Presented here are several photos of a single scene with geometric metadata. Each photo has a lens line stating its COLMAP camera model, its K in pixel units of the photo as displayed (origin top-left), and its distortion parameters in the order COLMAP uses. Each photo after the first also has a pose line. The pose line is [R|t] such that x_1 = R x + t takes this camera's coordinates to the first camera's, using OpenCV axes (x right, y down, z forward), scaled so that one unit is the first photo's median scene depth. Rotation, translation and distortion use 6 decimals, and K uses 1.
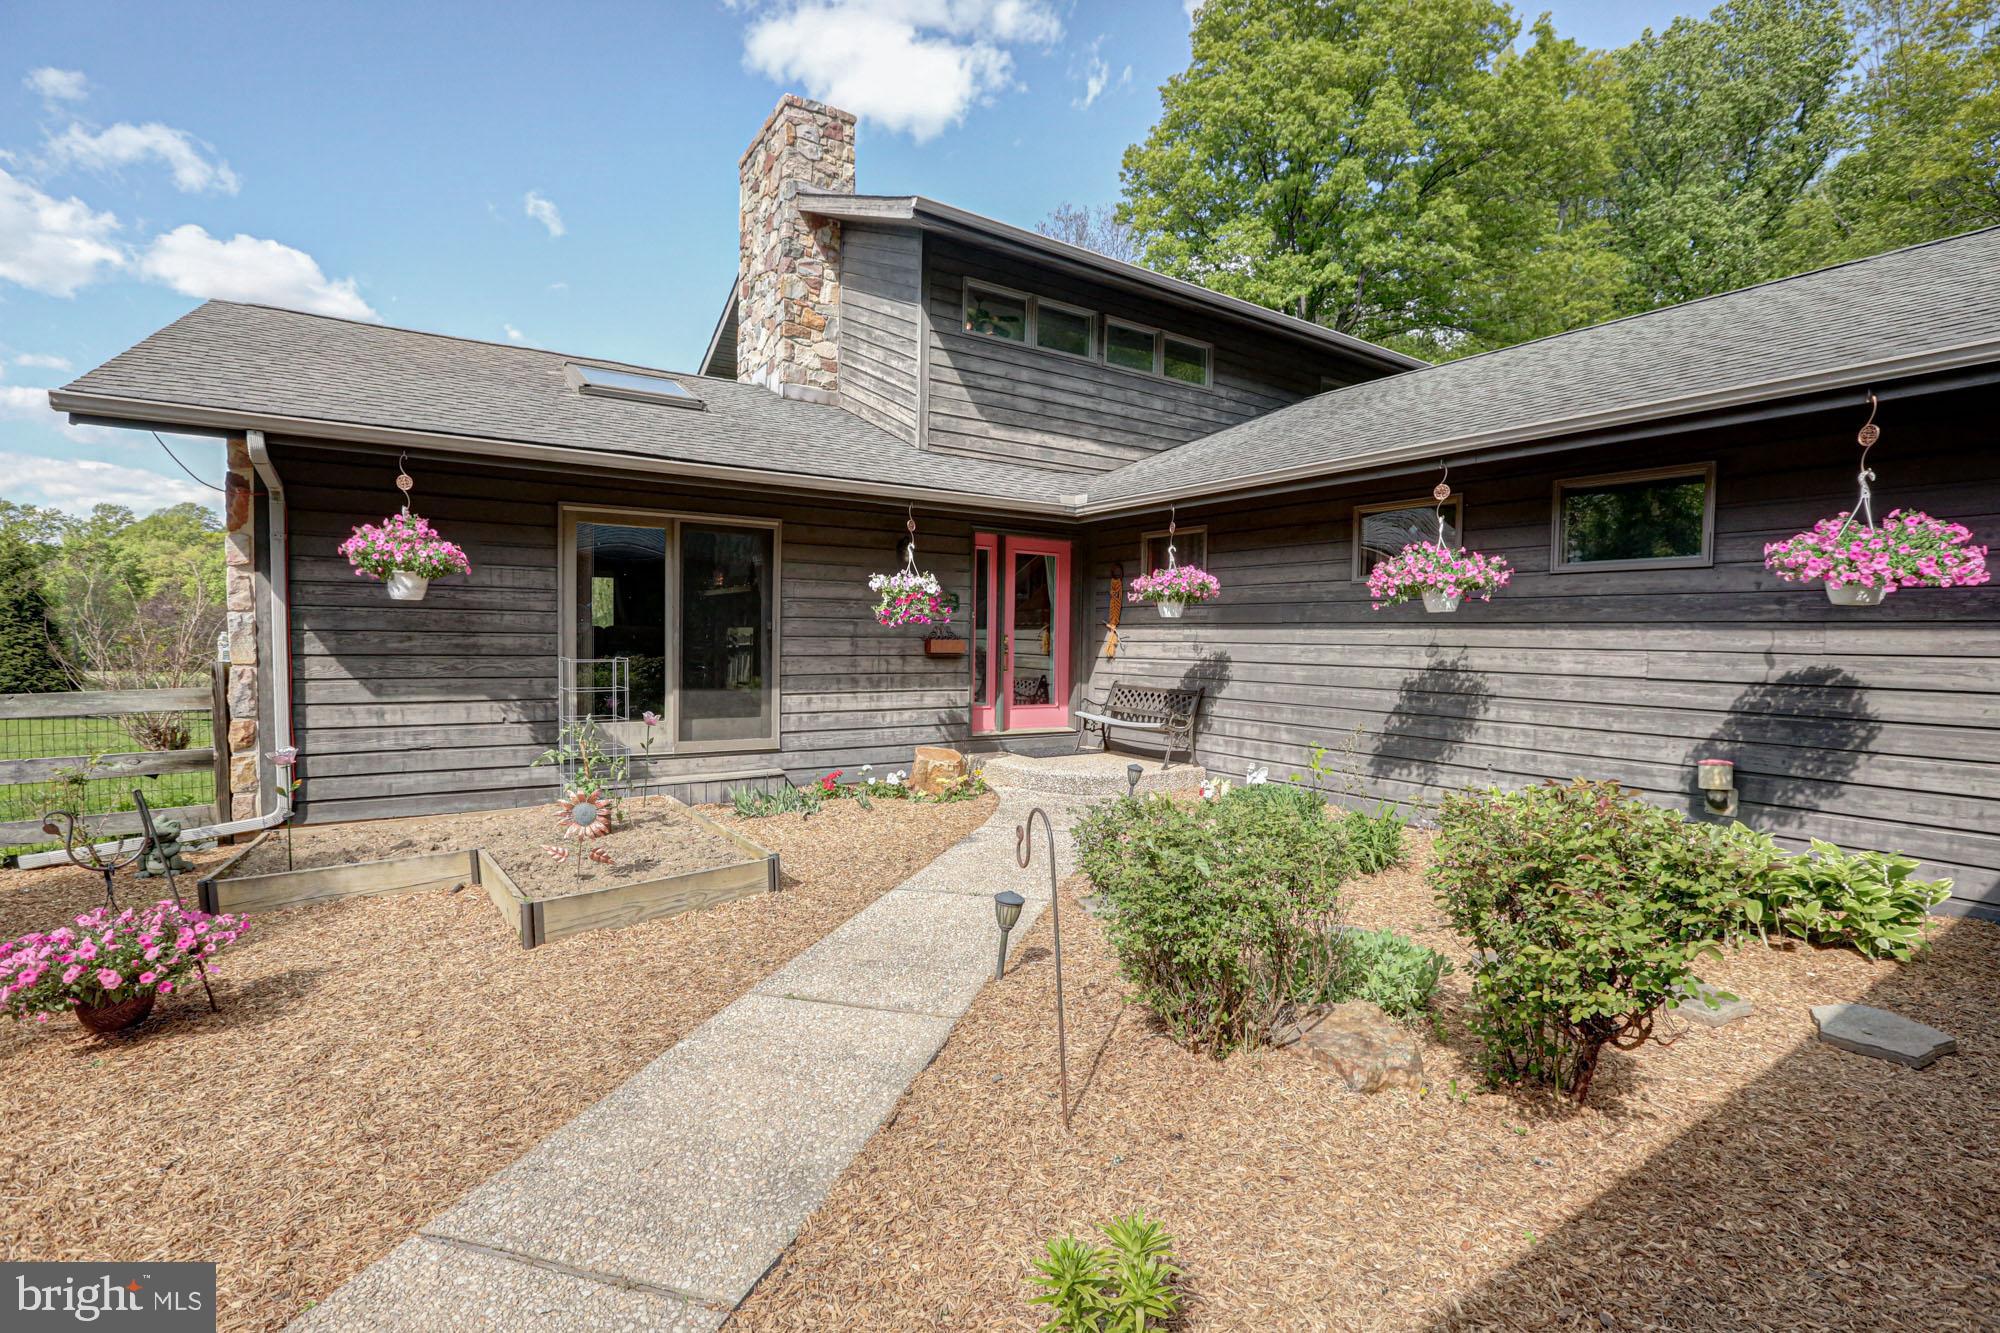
lens RADIAL K [[907.3, 0, 1012.9], [0, 907.3, 684.3], [0, 0, 1]] dist [-0.023770, 0.000288]
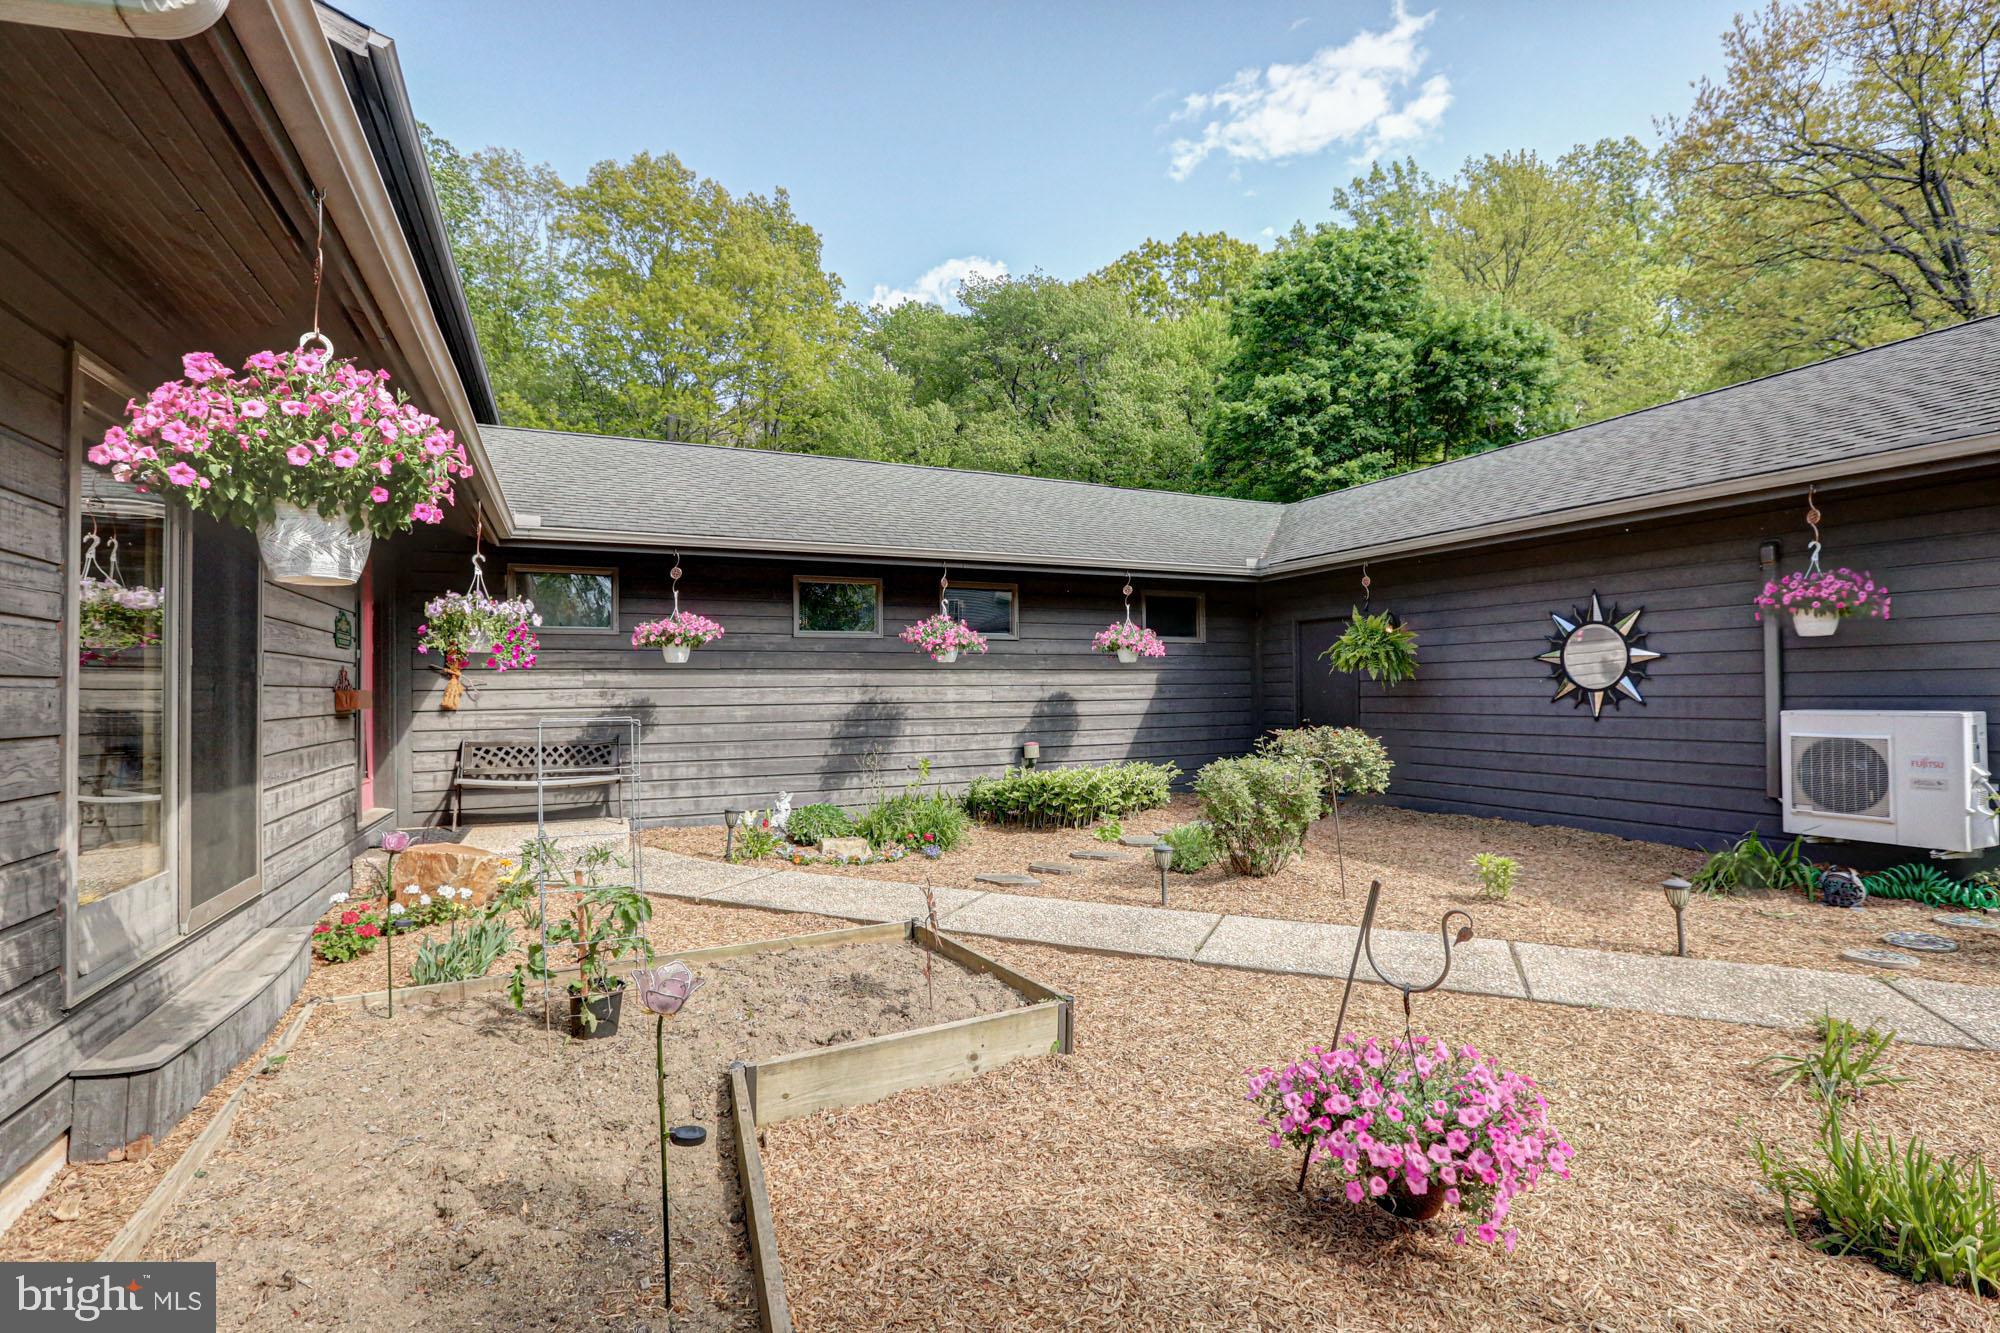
lens RADIAL K [[907.3, 0, 1012.9], [0, 907.3, 684.3], [0, 0, 1]] dist [-0.023770, 0.000288]
pose [[0.169064, -0.002036, 0.985603, -0.850099], [0.066101, 0.997770, -0.009277, -0.017380], [-0.983386, 0.066717, 0.168822, 0.540636]]
